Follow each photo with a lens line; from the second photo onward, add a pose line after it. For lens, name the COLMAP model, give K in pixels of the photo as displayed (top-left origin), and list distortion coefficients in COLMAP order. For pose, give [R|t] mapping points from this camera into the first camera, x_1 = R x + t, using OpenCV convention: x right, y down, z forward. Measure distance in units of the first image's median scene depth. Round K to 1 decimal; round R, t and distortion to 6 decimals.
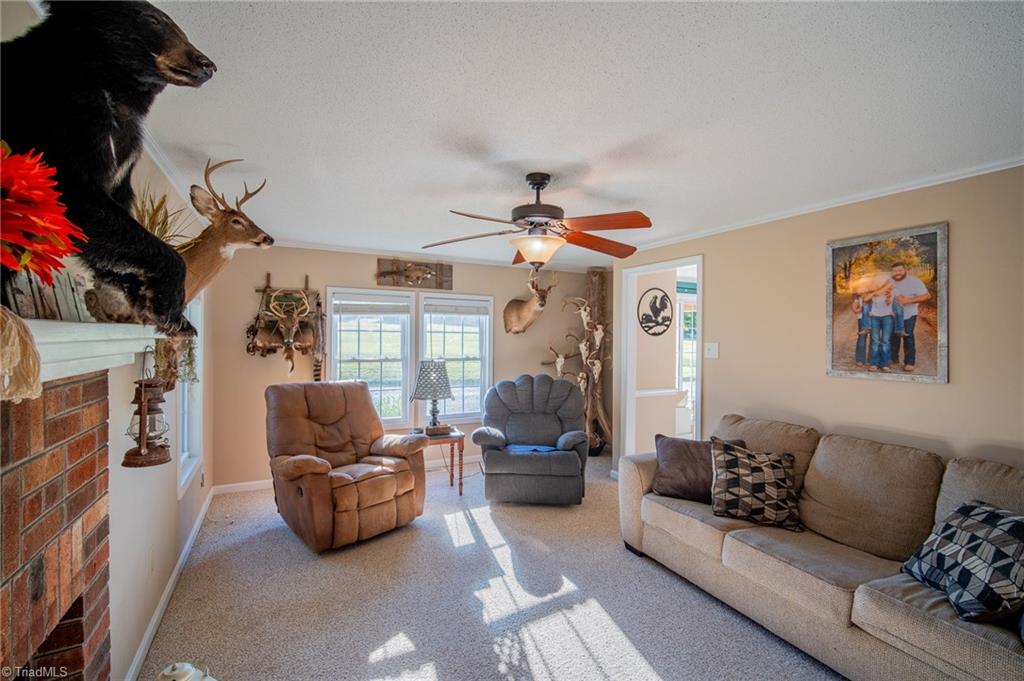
lens RADIAL K [[444.2, 0, 515.4], [0, 444.2, 339.0], [0, 0, 1]] dist [-0.010608, 0.001531]
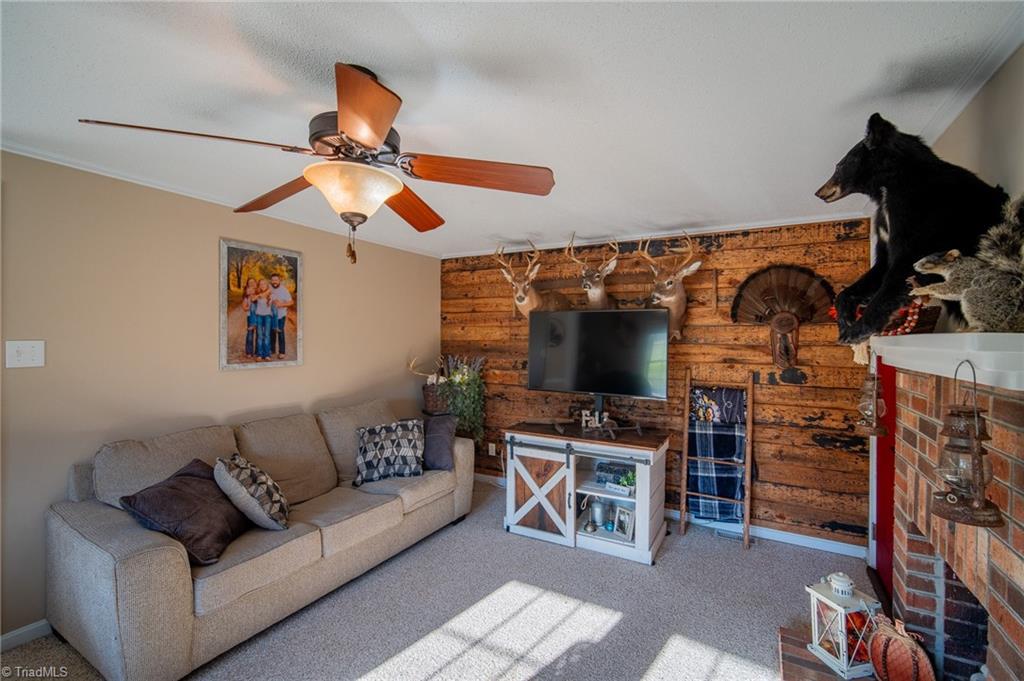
lens RADIAL K [[444.2, 0, 513.8], [0, 444.2, 338.3], [0, 0, 1]] dist [-0.010608, 0.001531]
pose [[-0.544625, -0.011779, 0.838597, -0.566296], [-0.003527, 0.999925, 0.011754, -0.005272], [-0.838672, 0.003444, -0.544626, 1.109410]]
